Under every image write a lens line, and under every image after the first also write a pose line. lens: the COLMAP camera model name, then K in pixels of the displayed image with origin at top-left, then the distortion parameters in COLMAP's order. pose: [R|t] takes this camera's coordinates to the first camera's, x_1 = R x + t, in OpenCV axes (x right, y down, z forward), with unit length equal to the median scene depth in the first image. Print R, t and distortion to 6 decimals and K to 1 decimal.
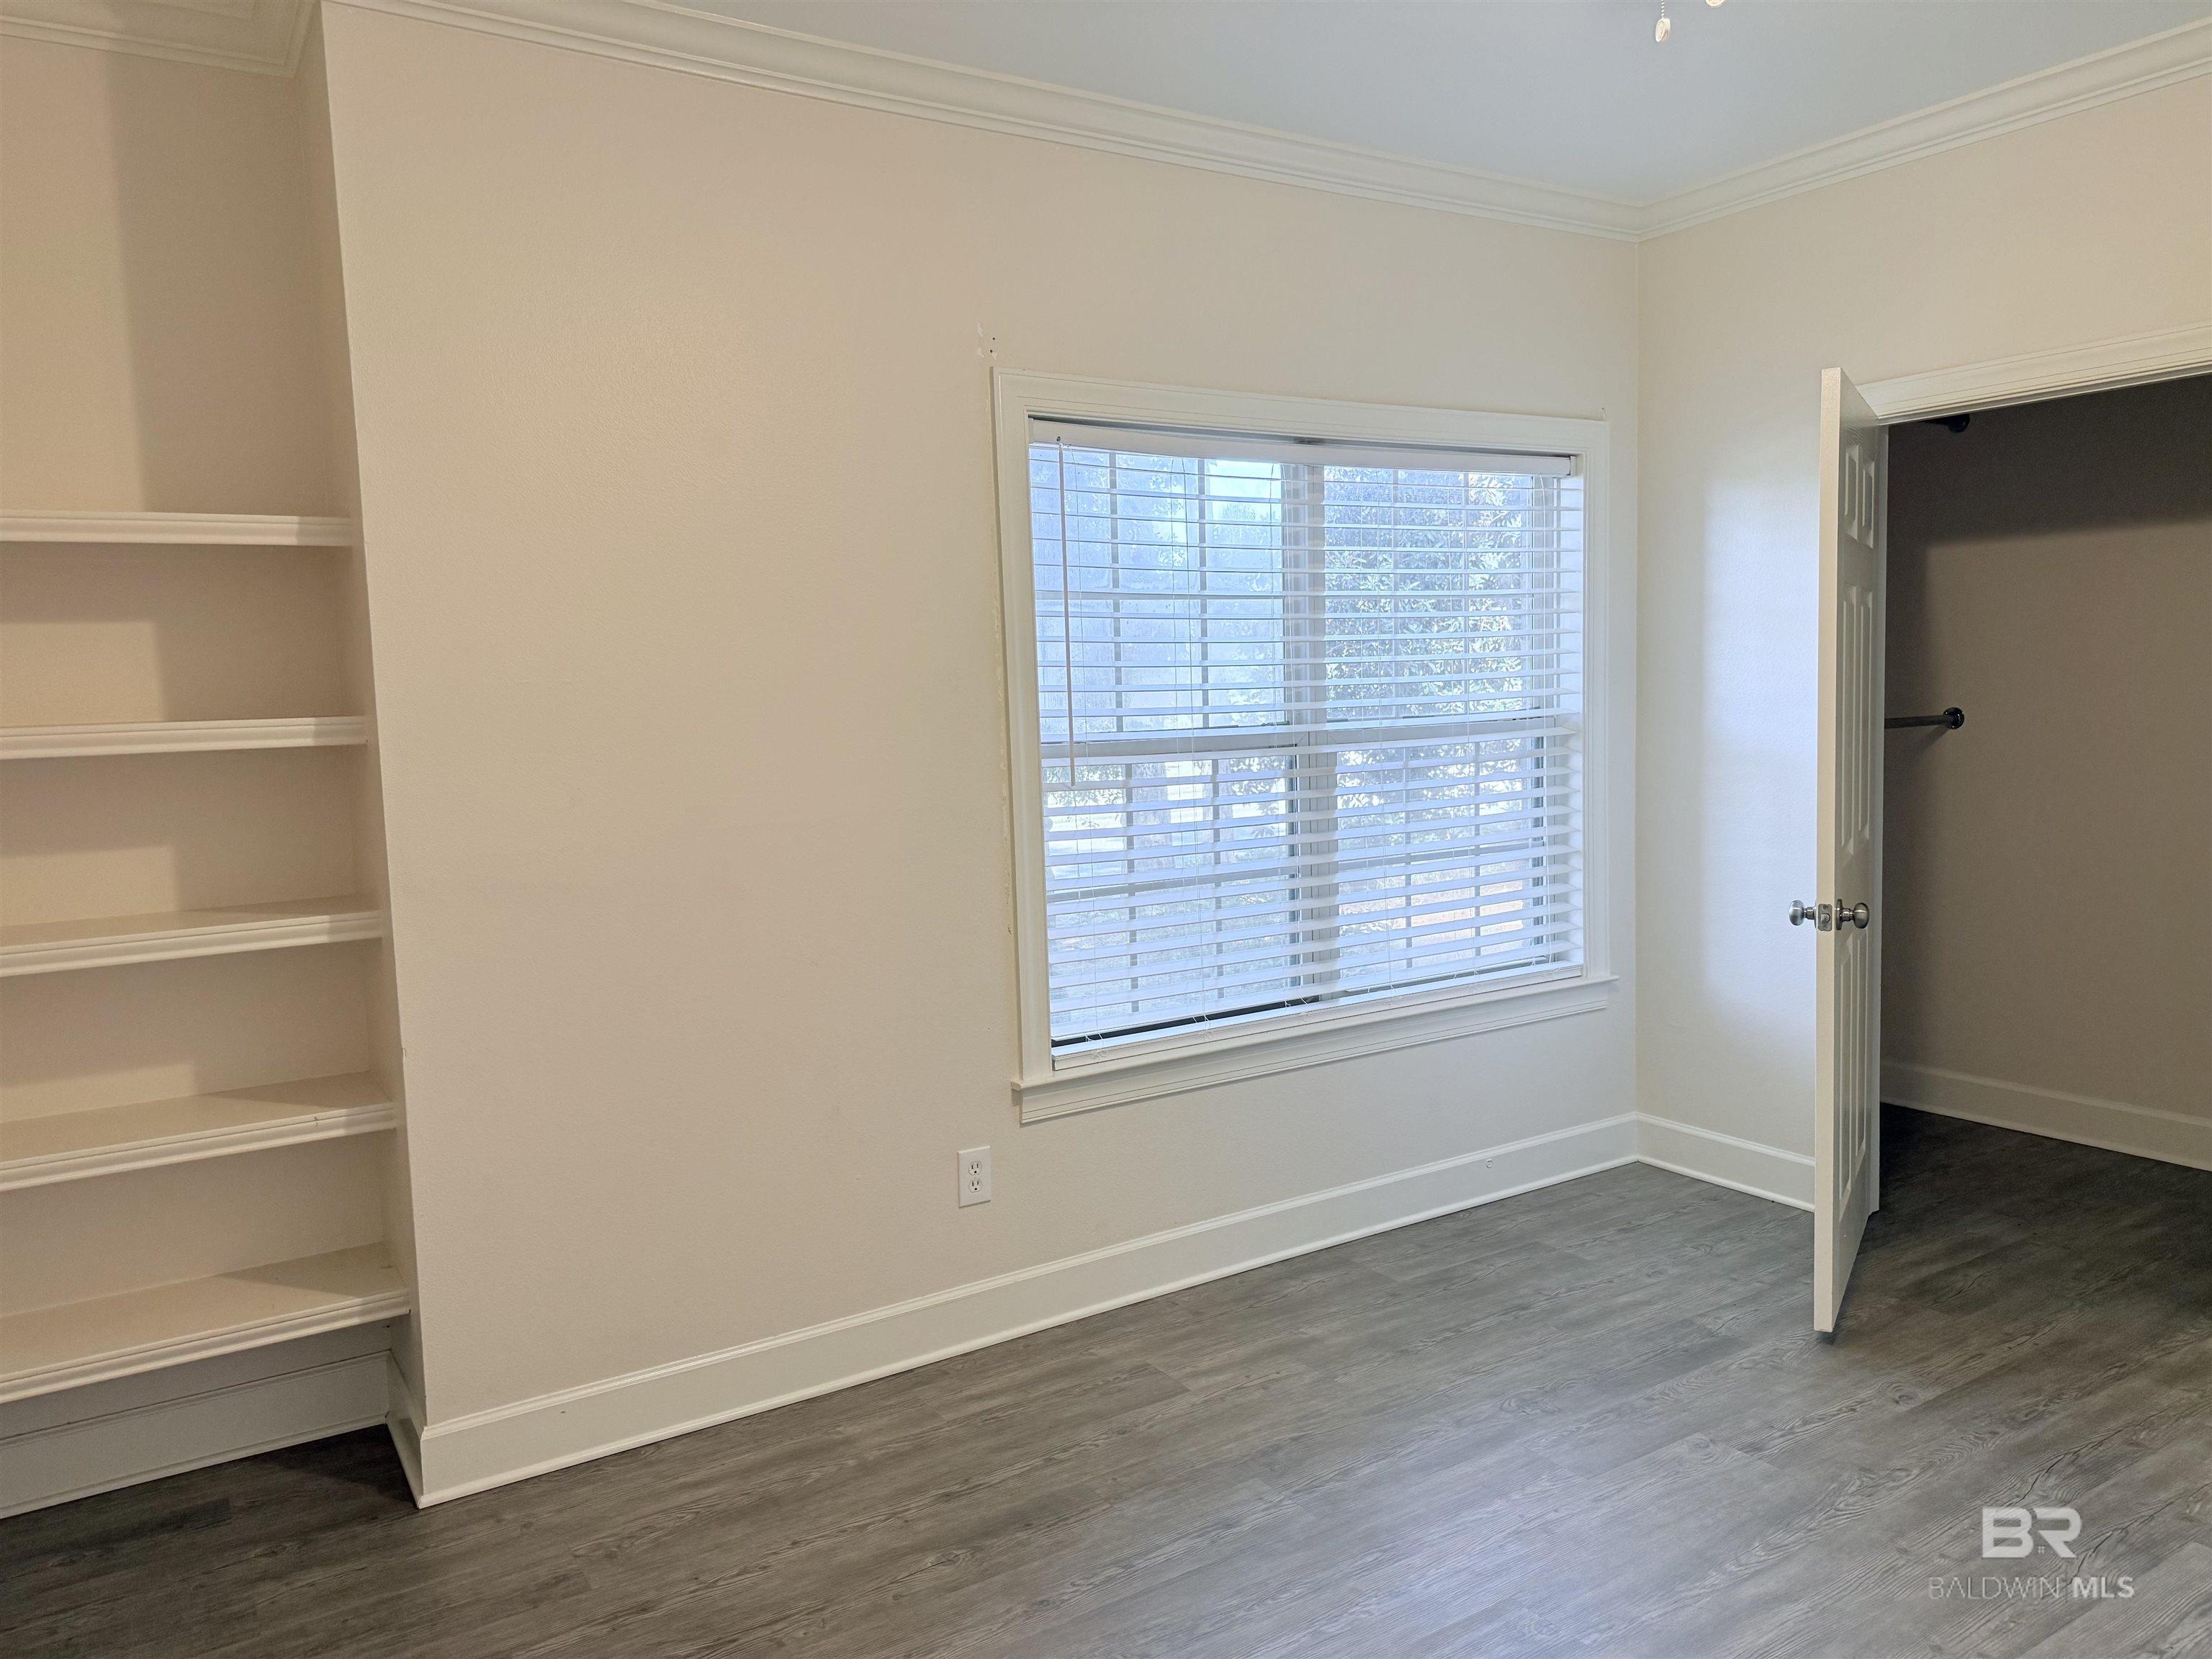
lens RADIAL K [[1555.6, 0, 1111.6], [0, 1555.6, 841.3], [0, 0, 1]] dist [0.126653, -0.192593]
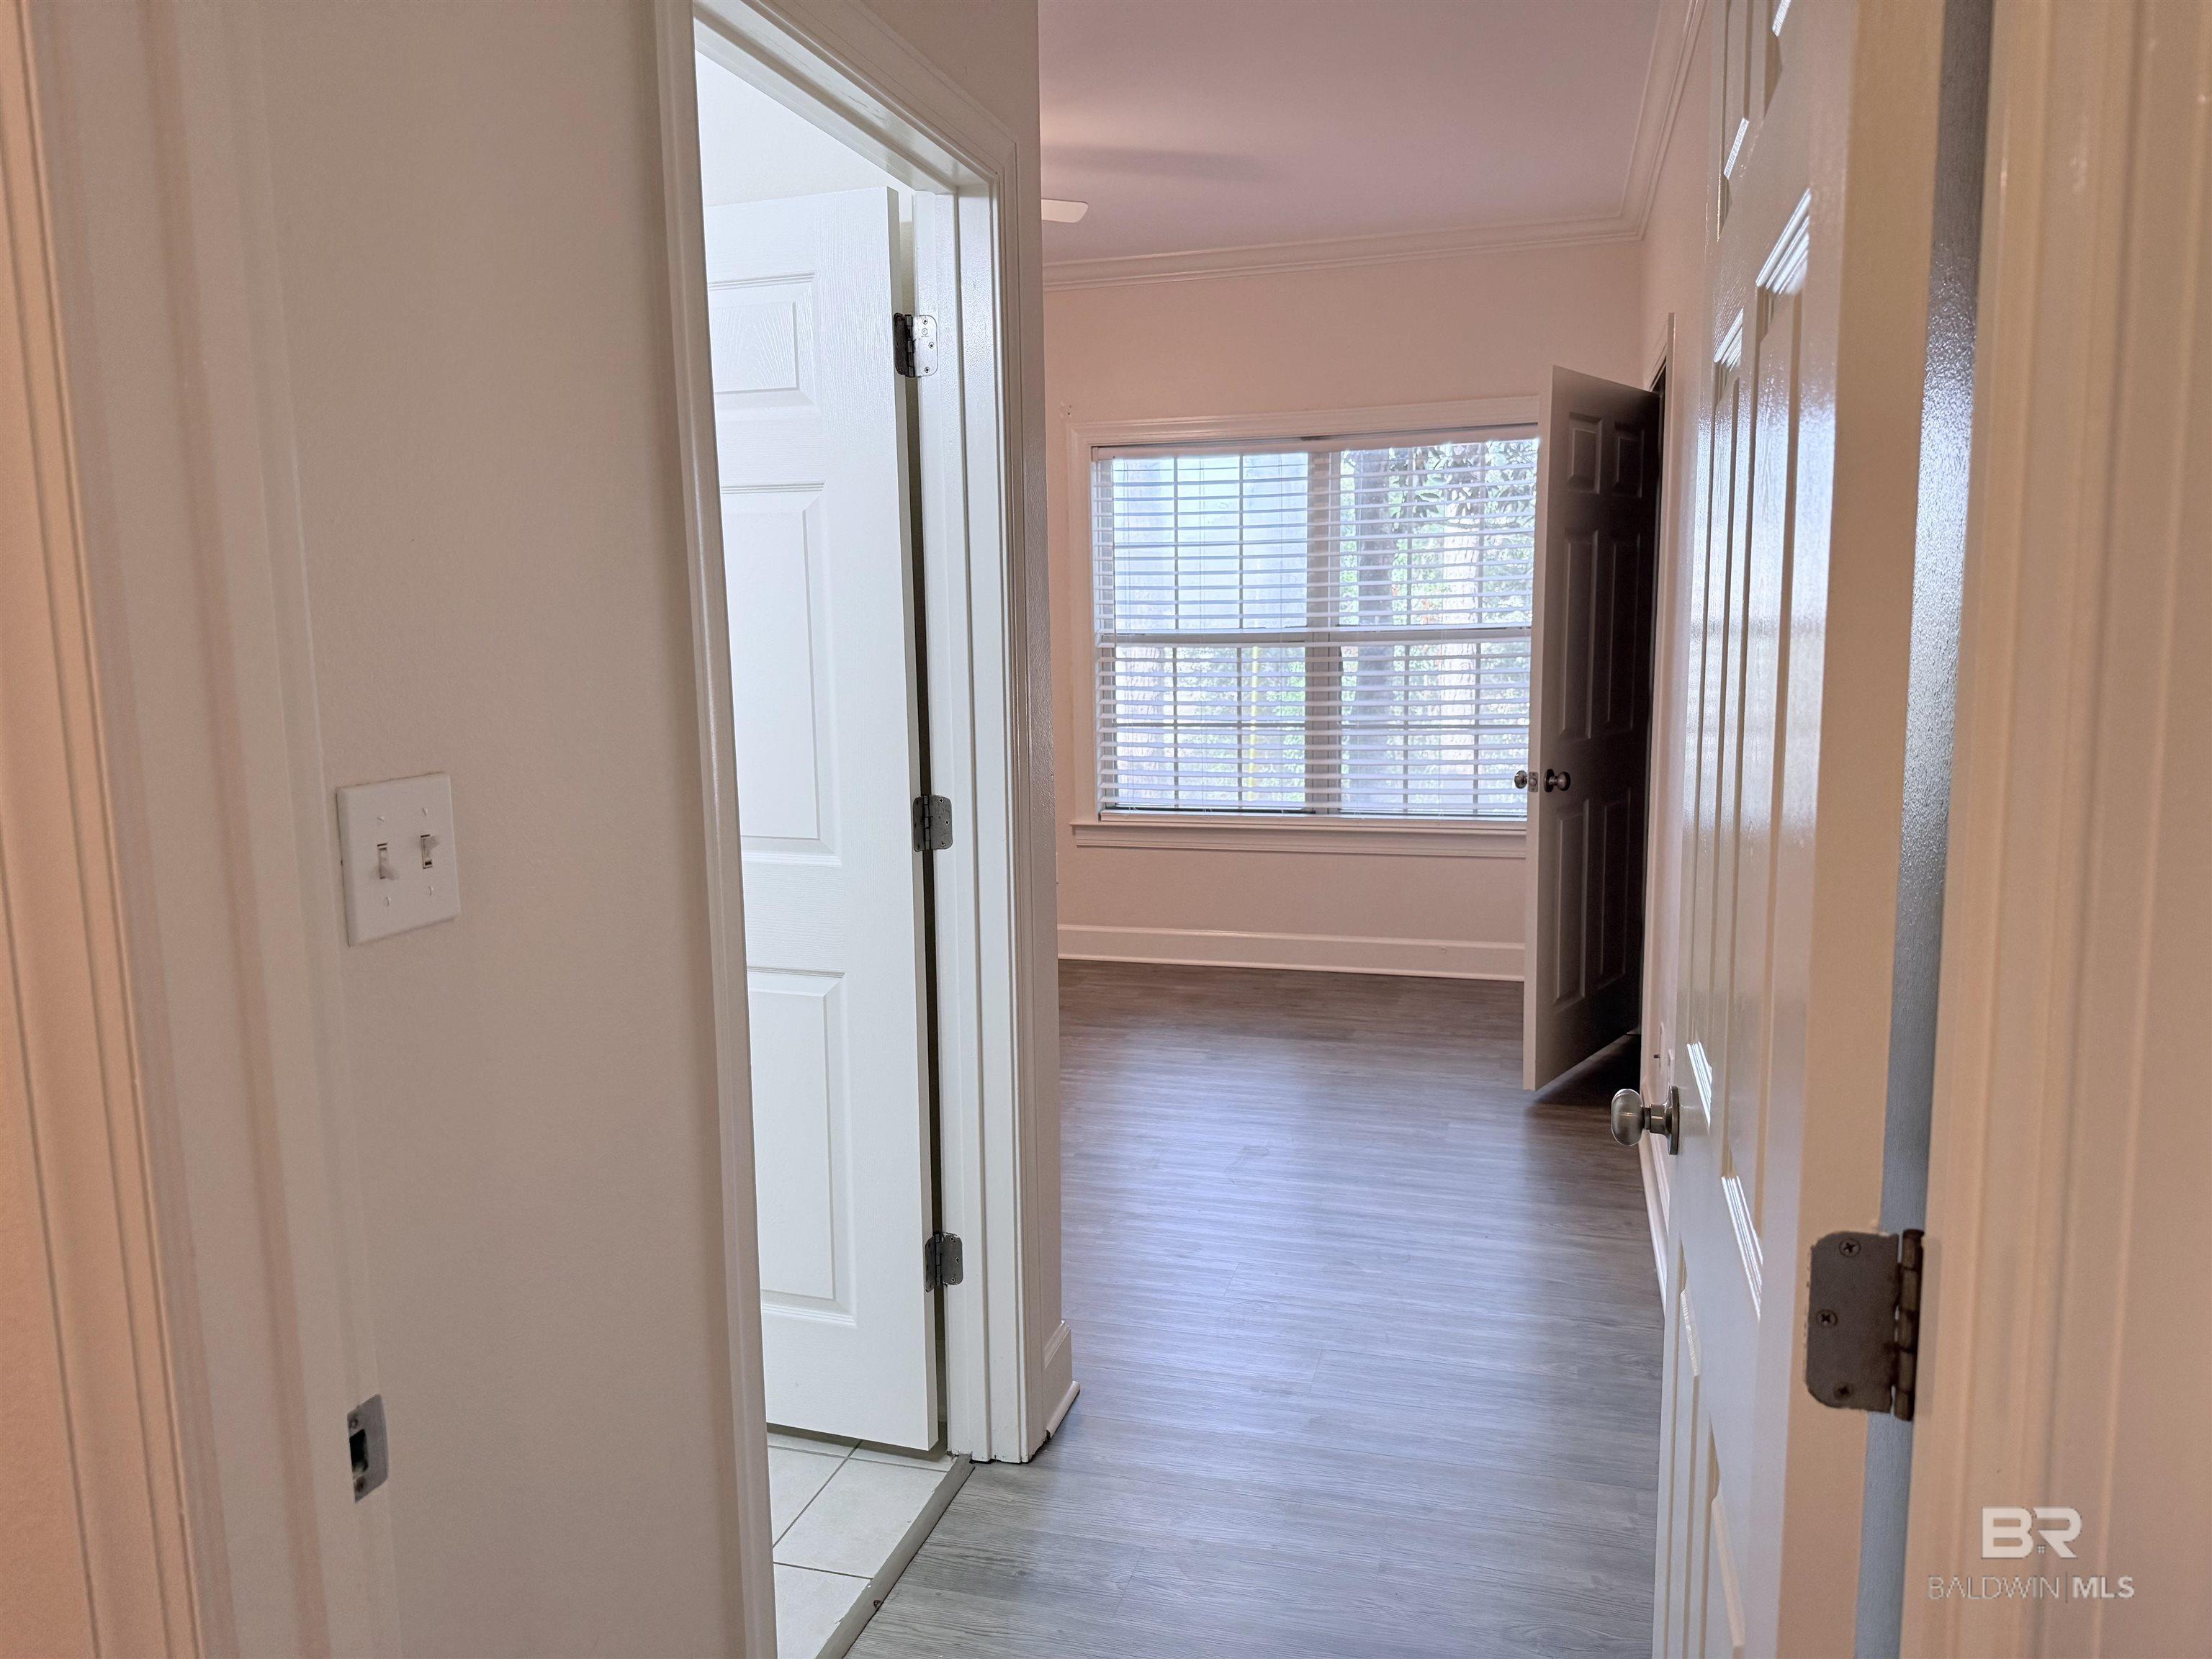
lens RADIAL K [[1555.6, 0, 1111.6], [0, 1555.6, 841.3], [0, 0, 1]] dist [0.126653, -0.192593]
pose [[0.649561, 0.129261, -0.749241, 1.192293], [-0.068784, 0.991392, 0.111405, -0.025554], [0.757192, -0.020829, 0.652860, -0.138197]]
